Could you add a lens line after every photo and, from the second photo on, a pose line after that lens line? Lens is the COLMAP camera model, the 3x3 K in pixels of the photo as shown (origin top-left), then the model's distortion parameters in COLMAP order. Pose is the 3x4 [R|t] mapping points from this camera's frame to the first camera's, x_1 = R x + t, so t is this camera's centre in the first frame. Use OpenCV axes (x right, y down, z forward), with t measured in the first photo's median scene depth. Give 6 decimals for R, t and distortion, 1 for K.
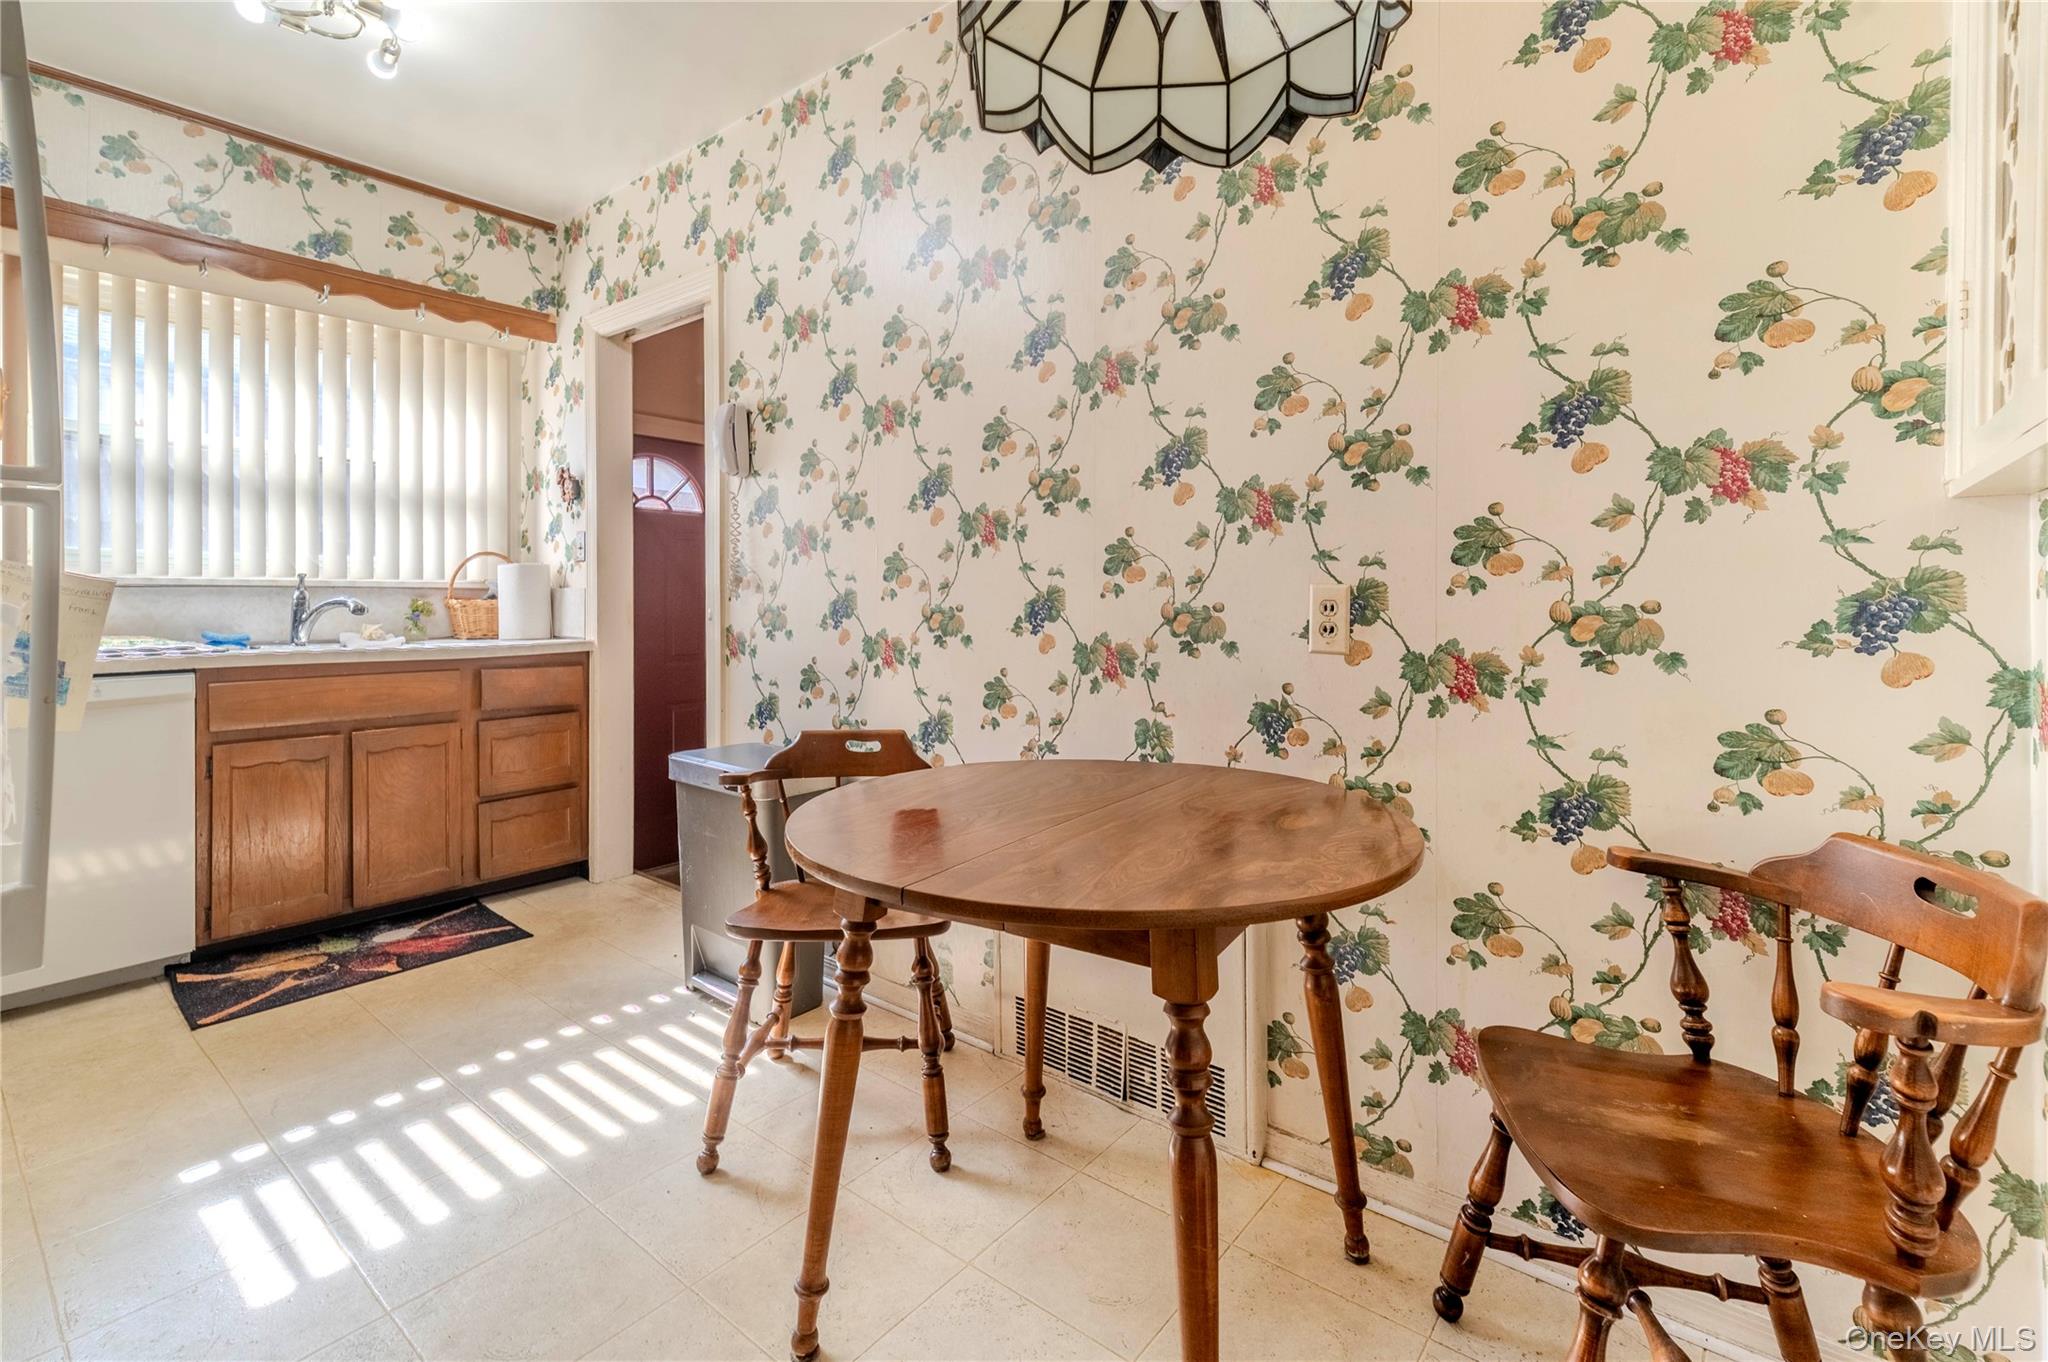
lens RADIAL K [[905.2, 0, 1027.6], [0, 905.2, 605.8], [0, 0, 1]] dist [-0.000833, -0.000201]
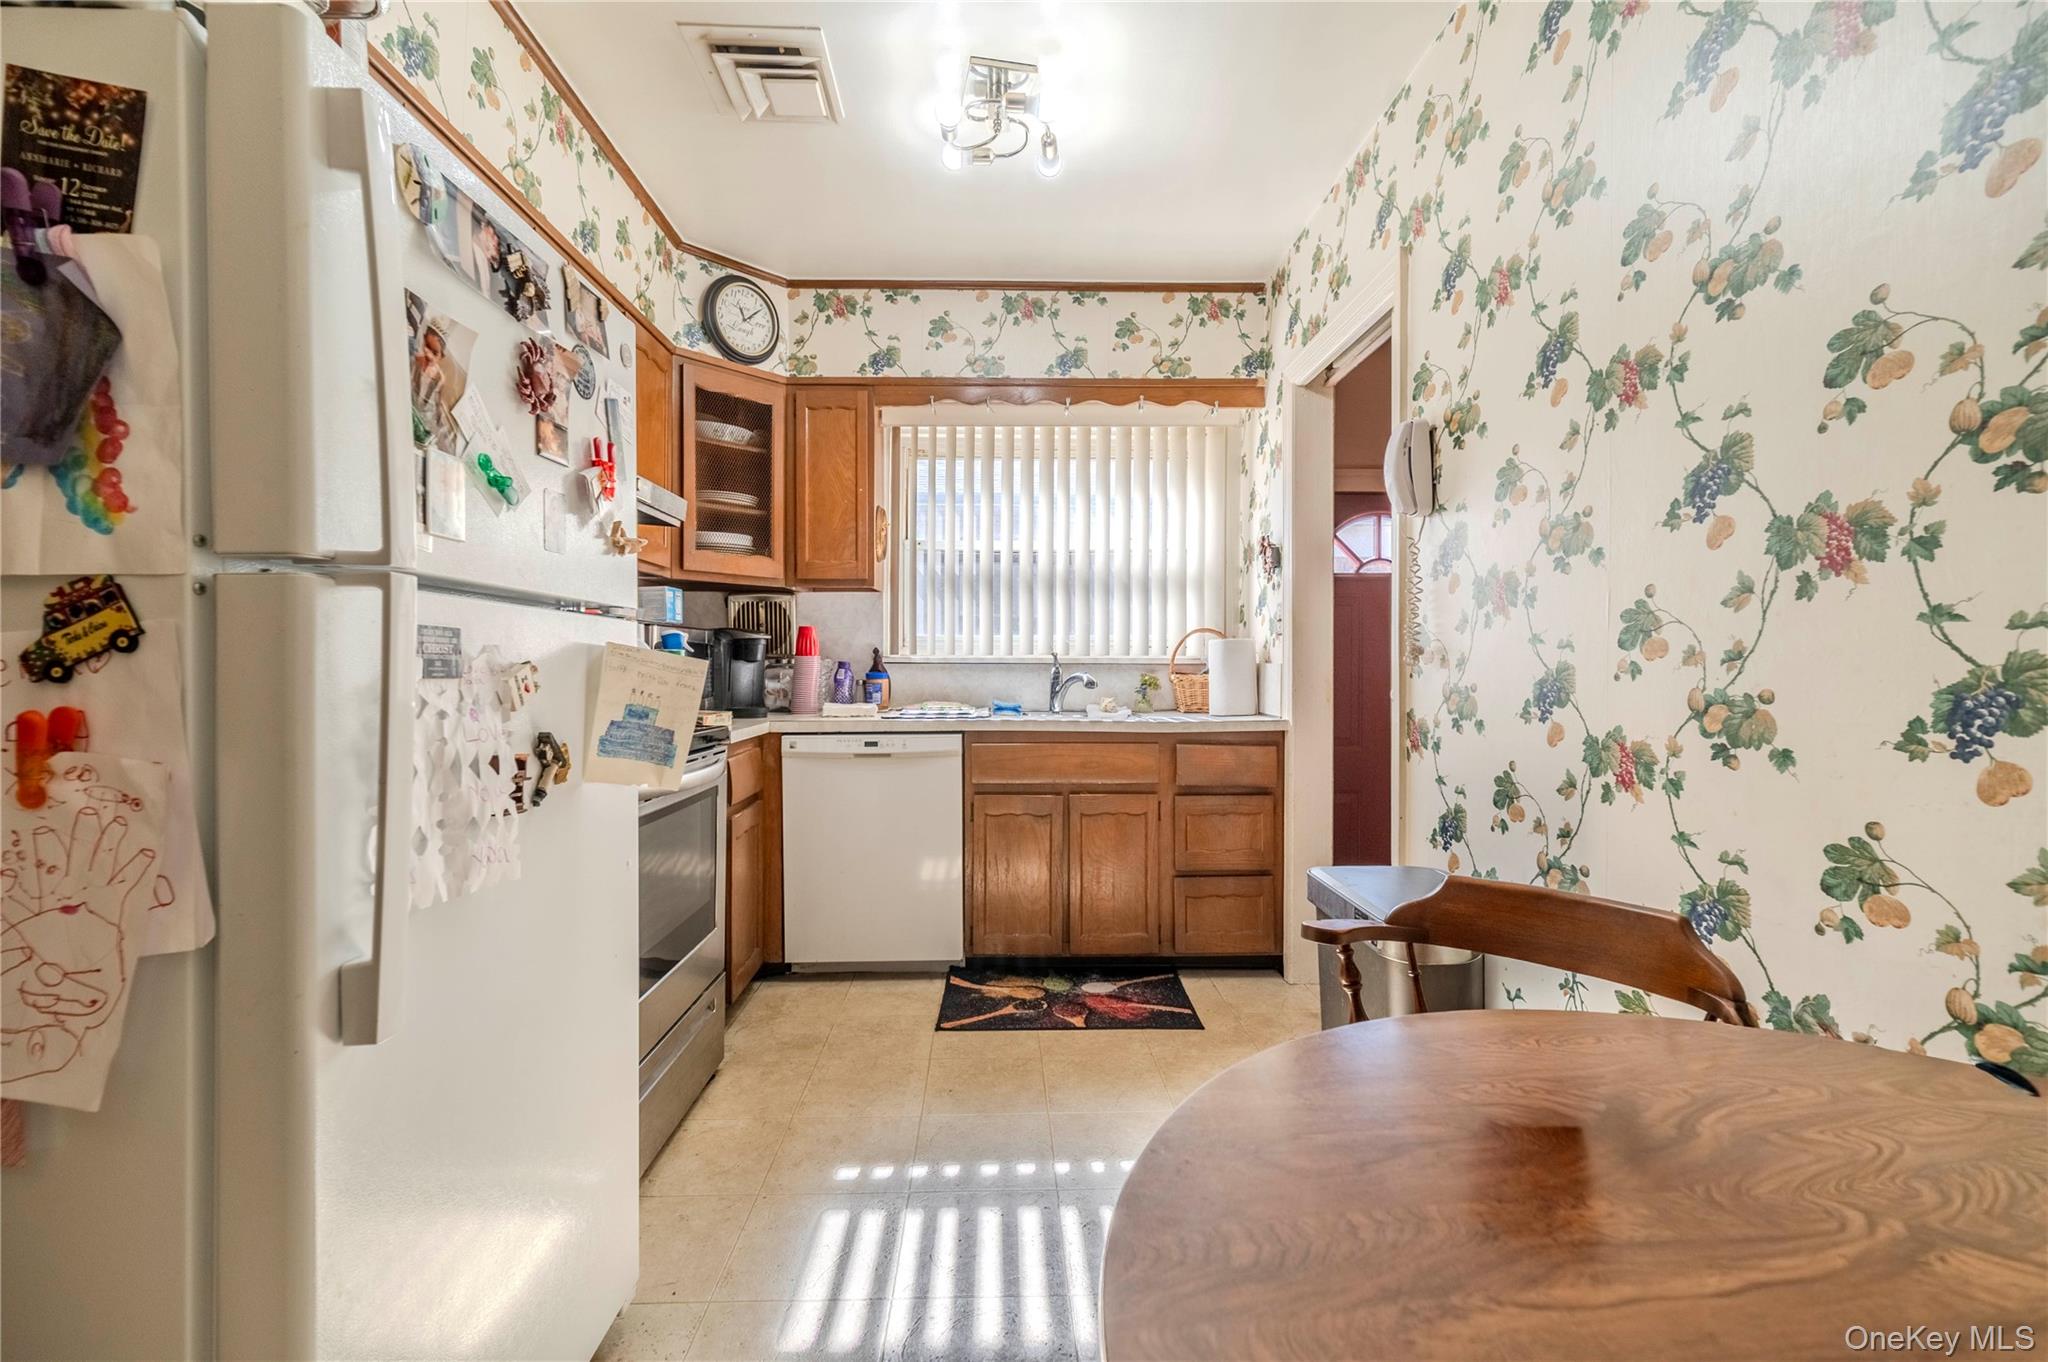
lens RADIAL K [[866.7, 0, 1024.0], [0, 866.7, 681.0], [0, 0, 1]] dist [0.002580, -0.000117]
pose [[0.636720, 0.009250, -0.771040, 0.033457], [-0.006445, 0.999957, 0.006674, -0.005997], [0.771068, 0.000719, 0.636752, 0.270543]]
